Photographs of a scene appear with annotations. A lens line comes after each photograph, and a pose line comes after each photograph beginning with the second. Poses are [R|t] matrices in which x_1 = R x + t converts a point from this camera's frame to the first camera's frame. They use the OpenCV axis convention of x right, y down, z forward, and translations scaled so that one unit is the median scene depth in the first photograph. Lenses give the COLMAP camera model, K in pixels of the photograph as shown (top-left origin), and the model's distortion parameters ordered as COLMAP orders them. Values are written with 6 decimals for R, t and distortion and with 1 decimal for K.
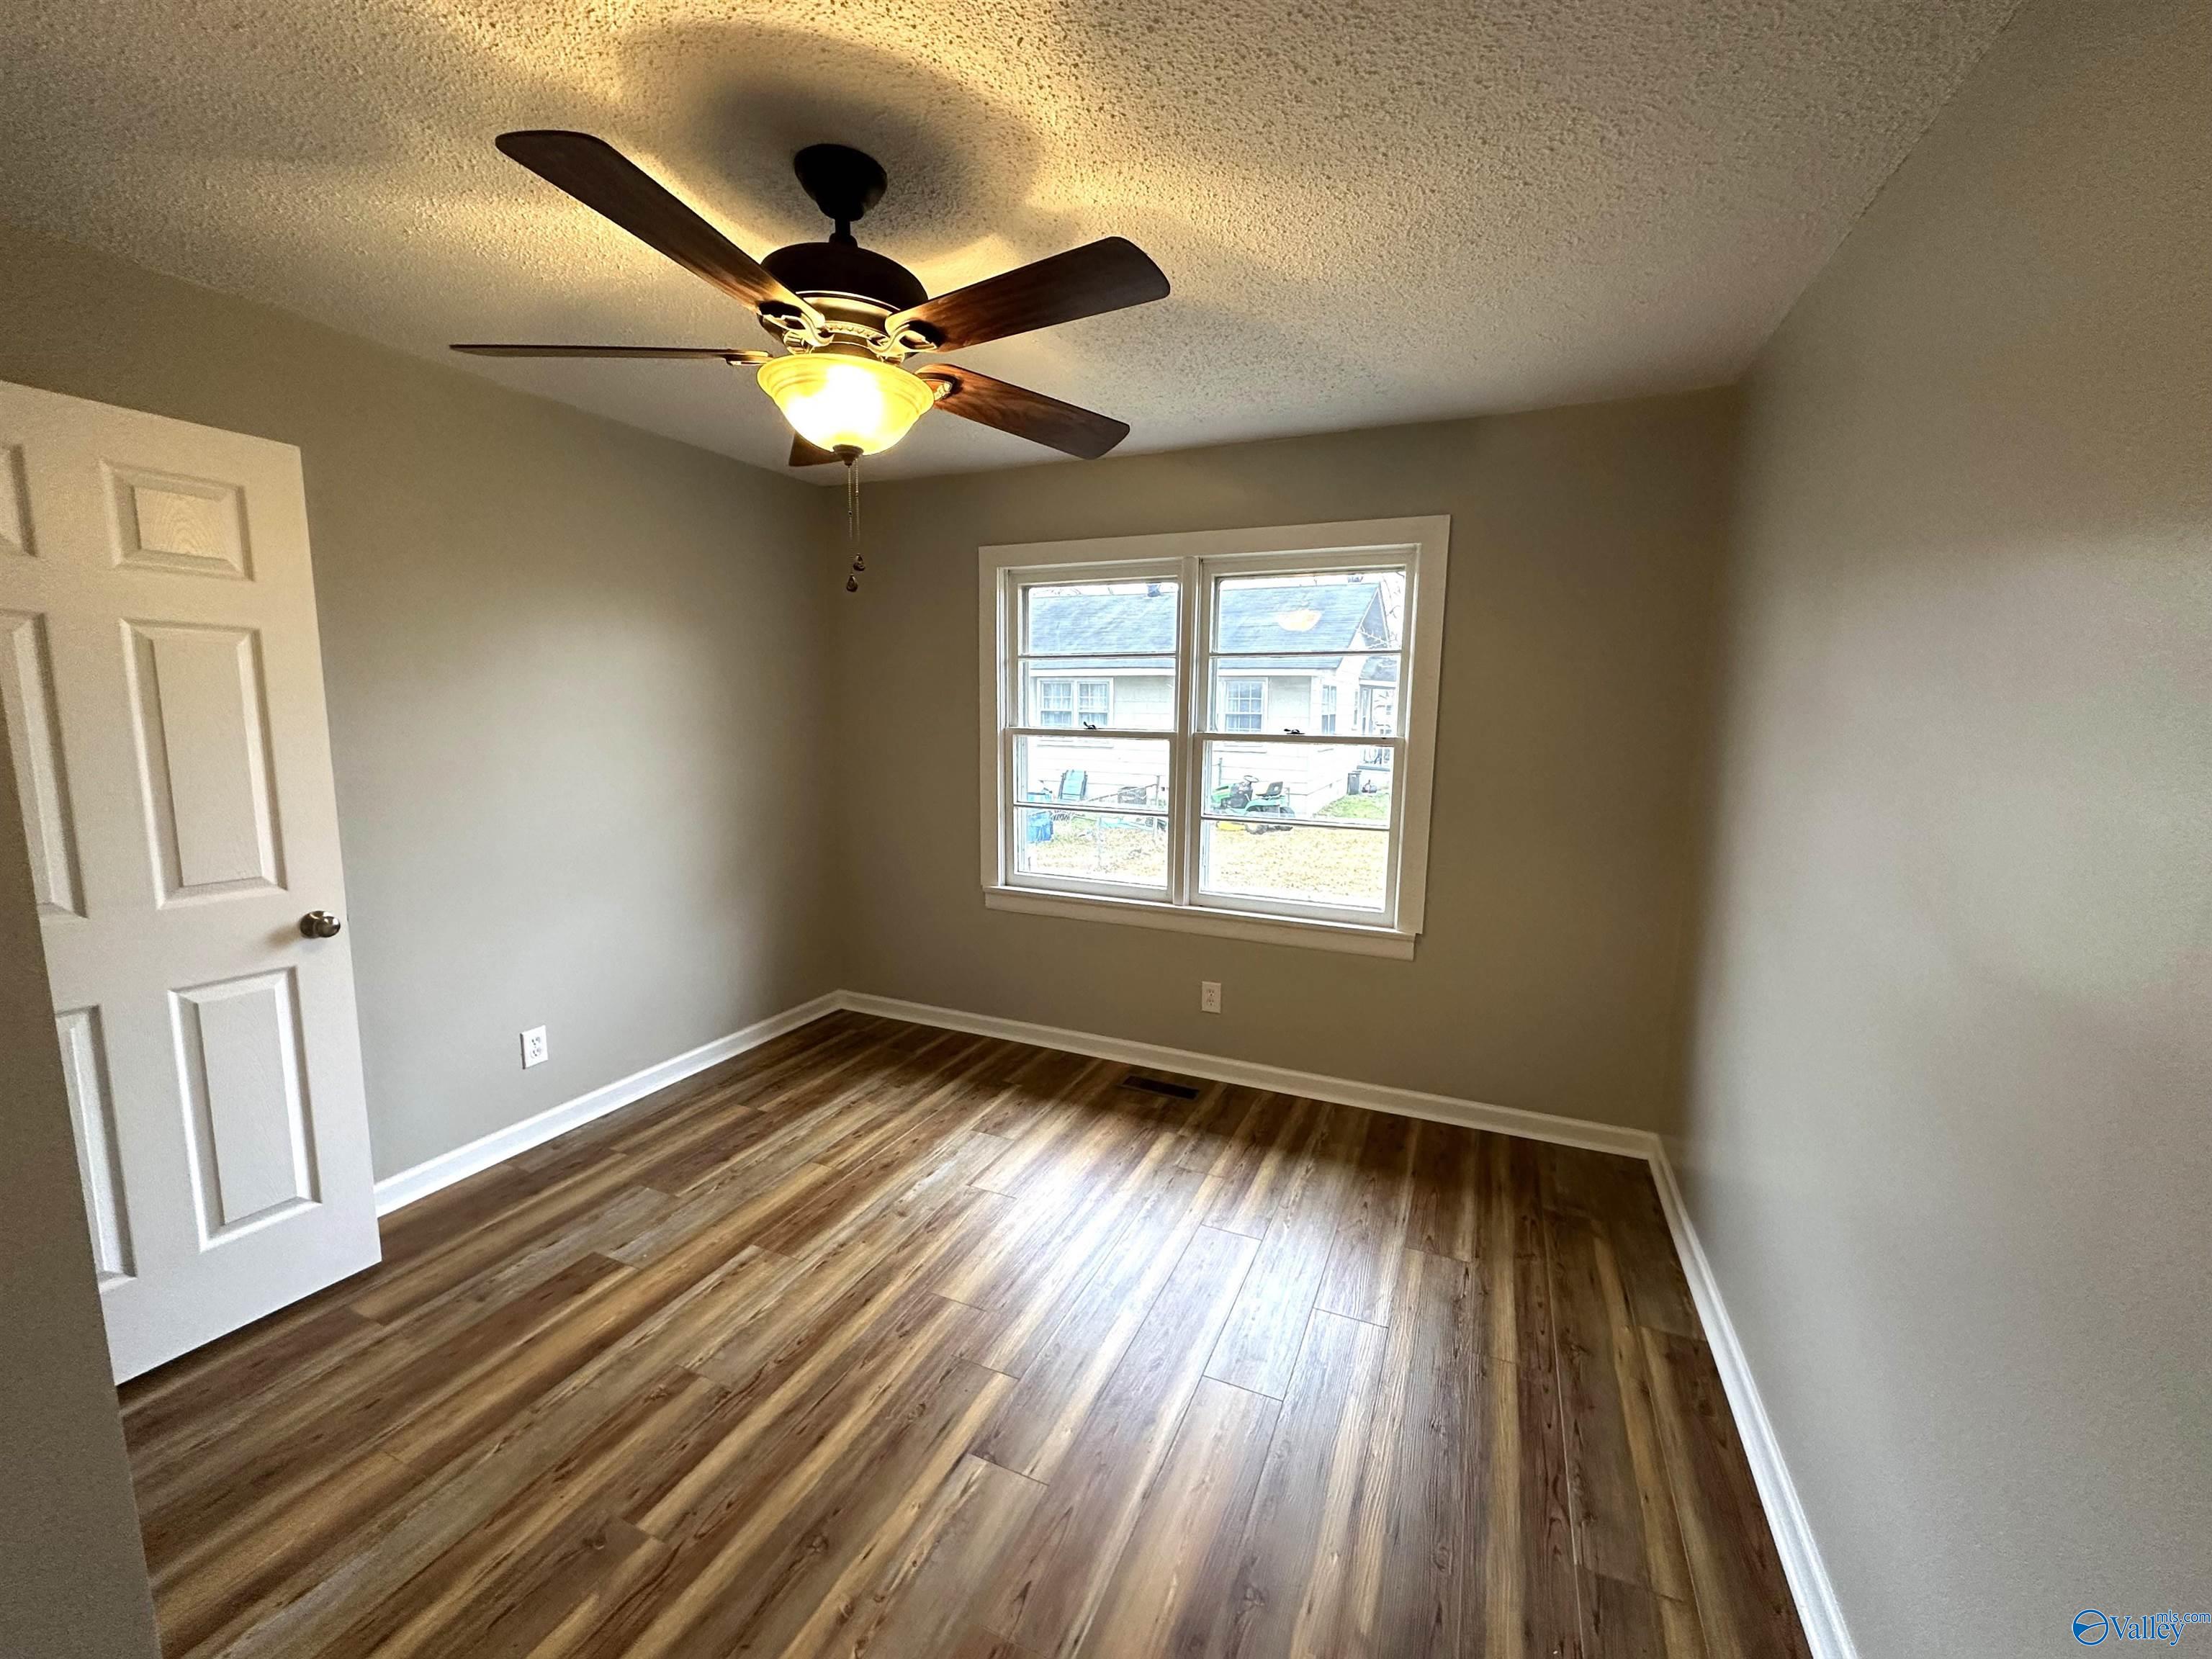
lens RADIAL K [[887.5, 0, 1114.3], [0, 887.5, 830.7], [0, 0, 1]] dist [-0.002417, 0.000380]
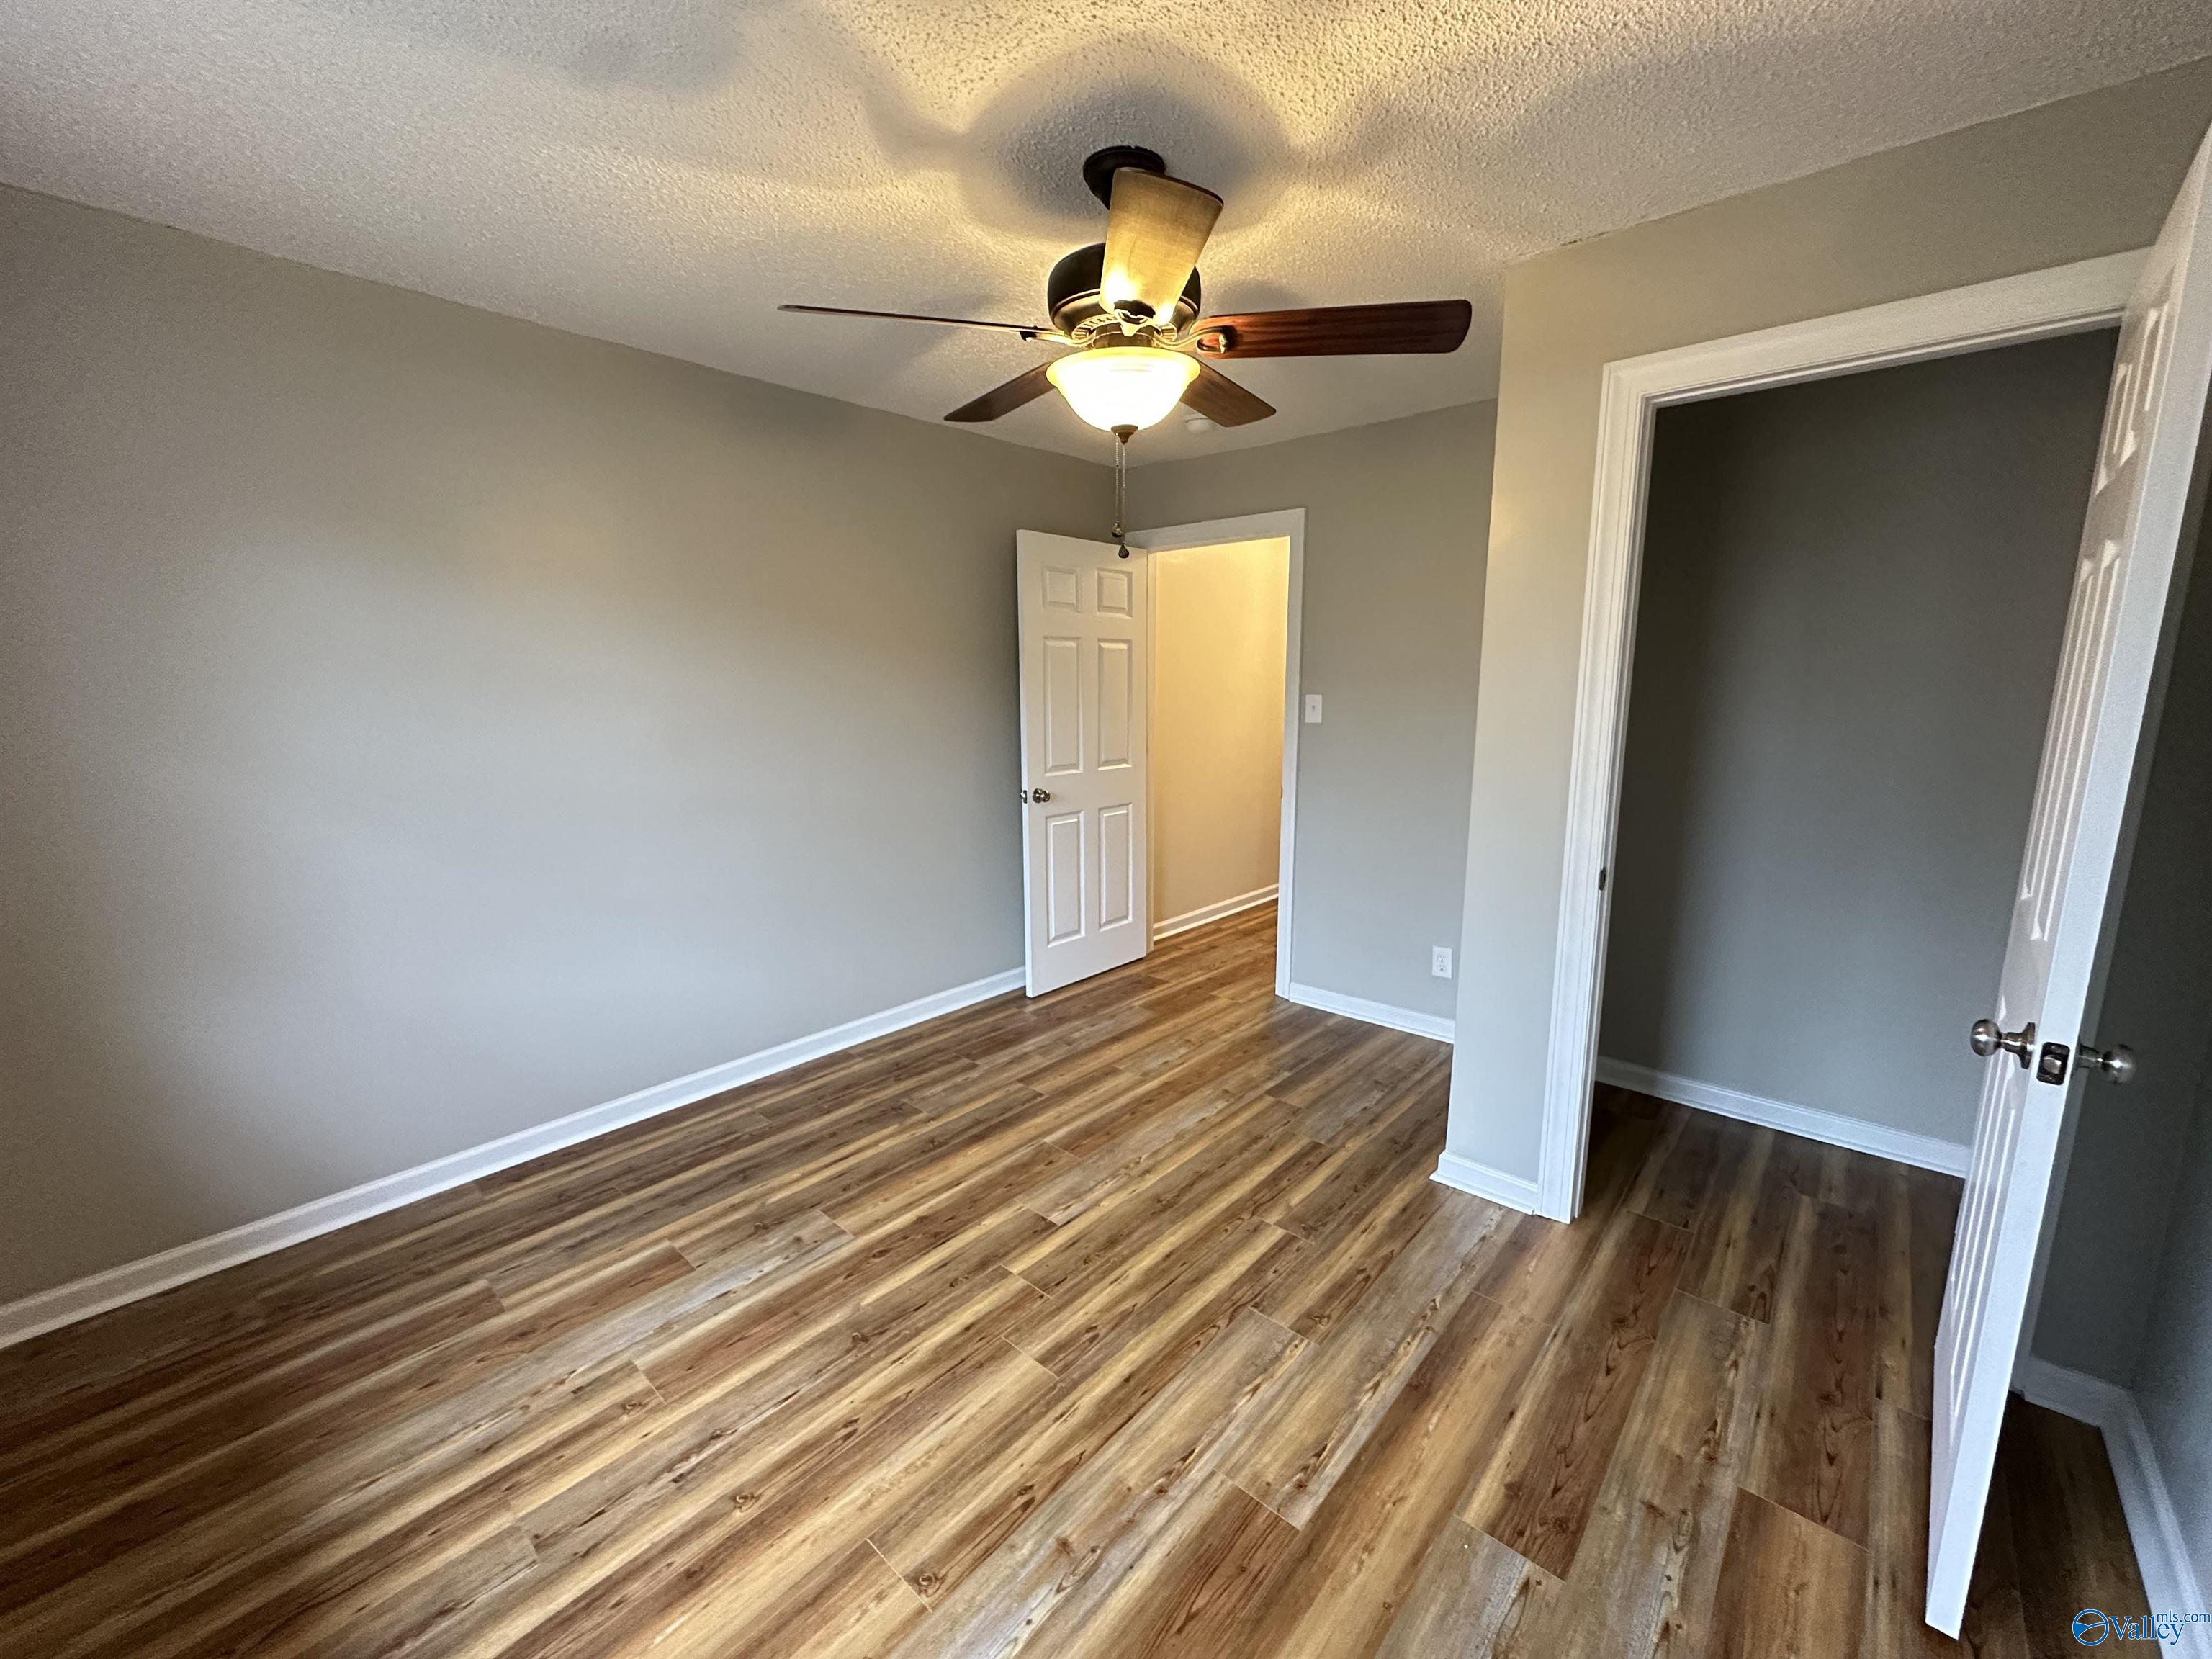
lens RADIAL K [[887.5, 0, 1114.3], [0, 887.5, 830.7], [0, 0, 1]] dist [-0.002417, 0.000380]
pose [[-0.952607, -0.061793, 0.297861, -0.527240], [0.033660, 0.951728, 0.305092, -0.233966], [-0.302335, 0.300659, -0.904543, 1.749964]]
